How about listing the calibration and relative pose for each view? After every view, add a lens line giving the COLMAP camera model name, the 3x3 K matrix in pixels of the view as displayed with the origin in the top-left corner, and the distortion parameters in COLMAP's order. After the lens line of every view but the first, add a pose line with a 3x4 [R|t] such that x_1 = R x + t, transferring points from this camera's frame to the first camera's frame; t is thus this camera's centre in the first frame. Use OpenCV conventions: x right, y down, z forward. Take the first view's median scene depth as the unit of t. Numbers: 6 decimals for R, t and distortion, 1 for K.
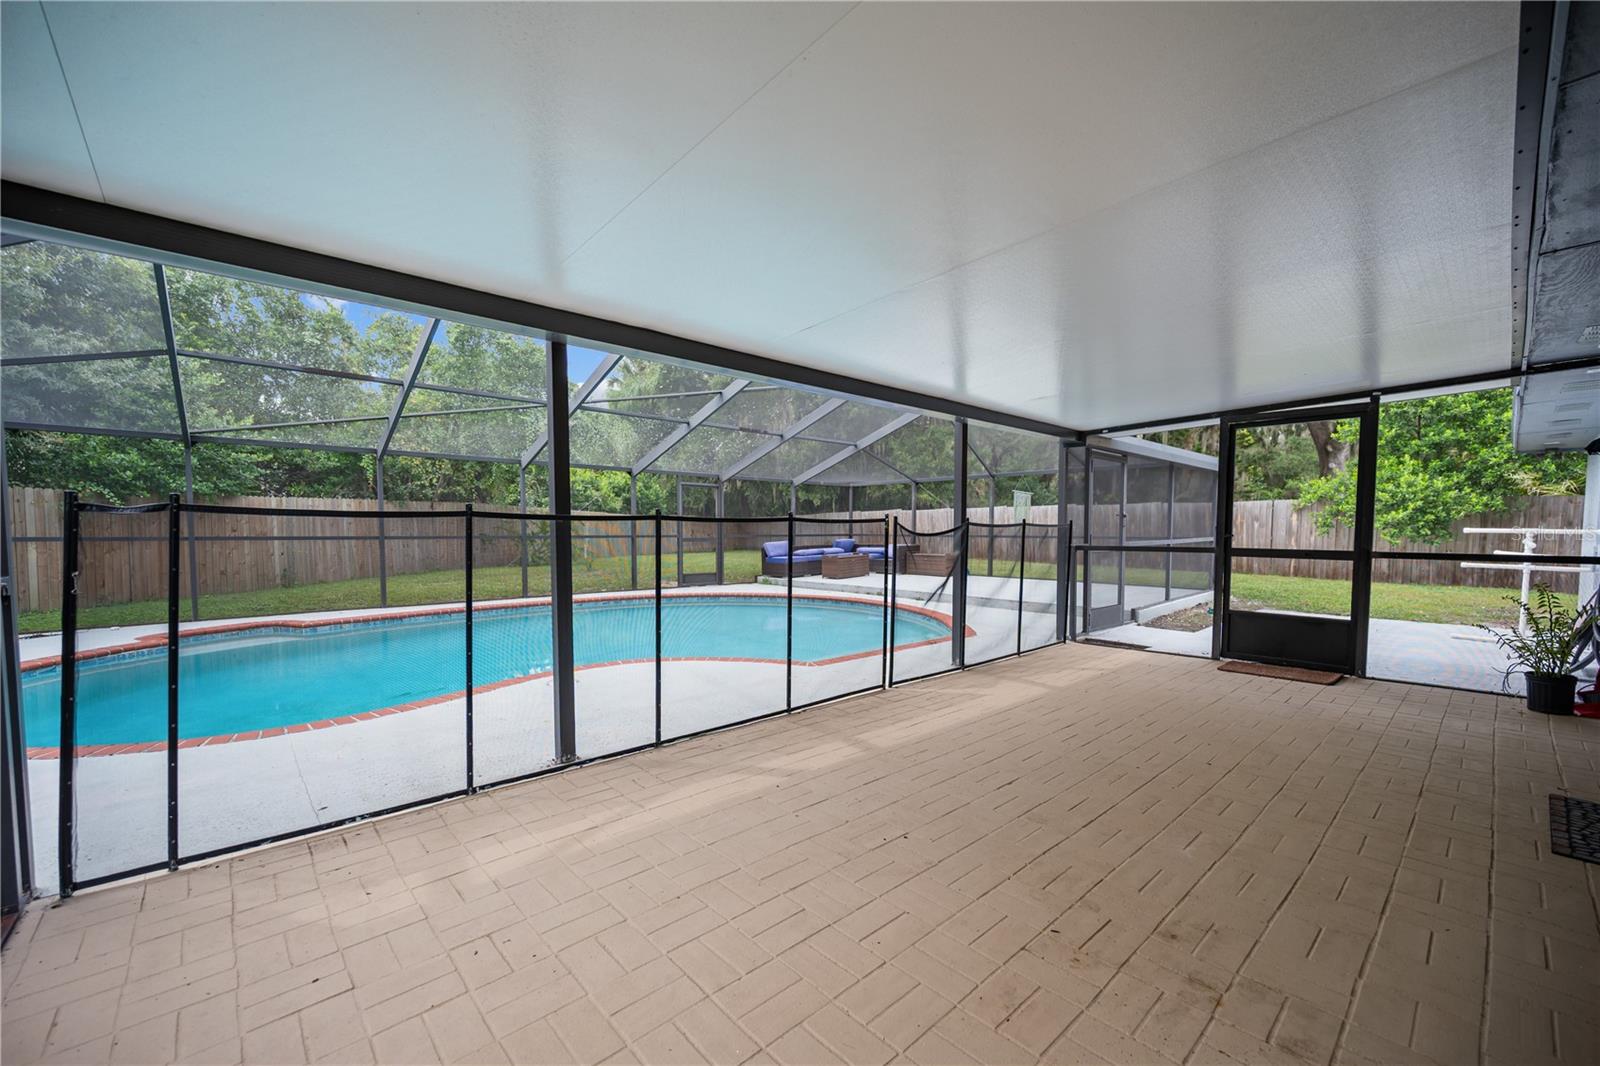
lens RADIAL K [[648.1, 0, 797.8], [0, 648.1, 536.5], [0, 0, 1]] dist [0.004511, 0.000057]
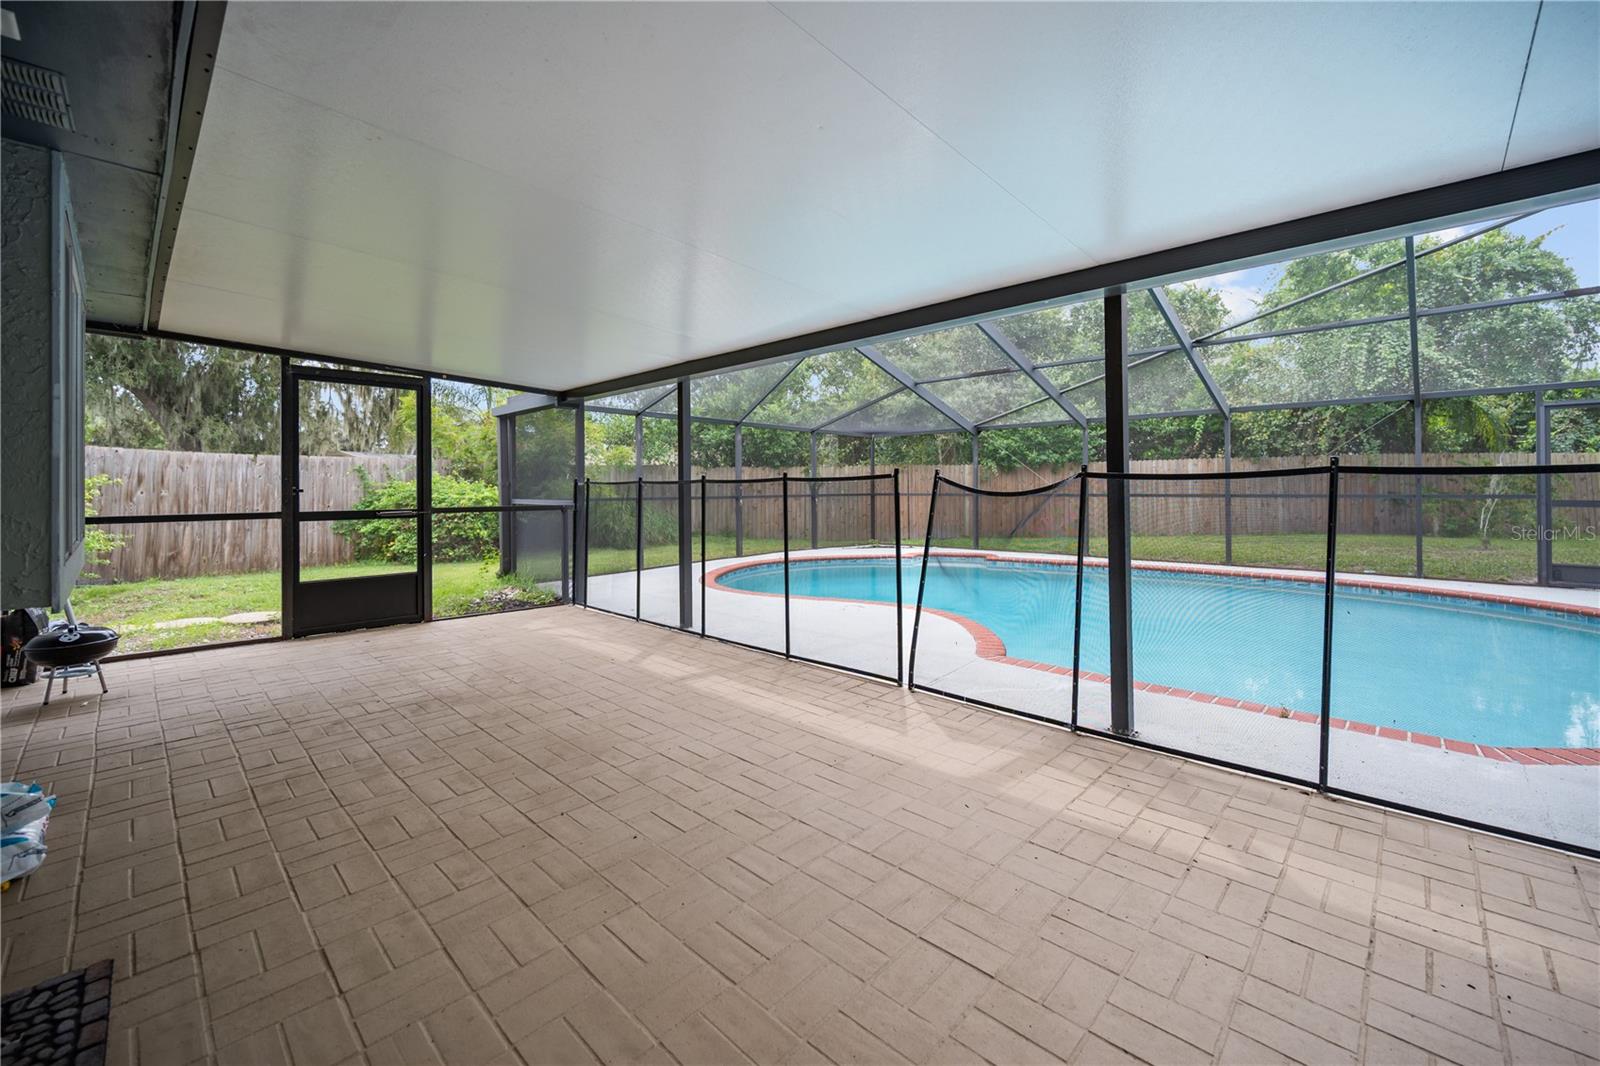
lens RADIAL K [[638.9, 0, 801.1], [0, 638.9, 527.5], [0, 0, 1]] dist [-0.010890, 0.000069]
pose [[0.077985, 0.056790, -0.995336, 0.425650], [-0.004617, 0.998386, 0.056603, -0.002769], [0.996944, 0.000181, 0.078121, 0.384622]]
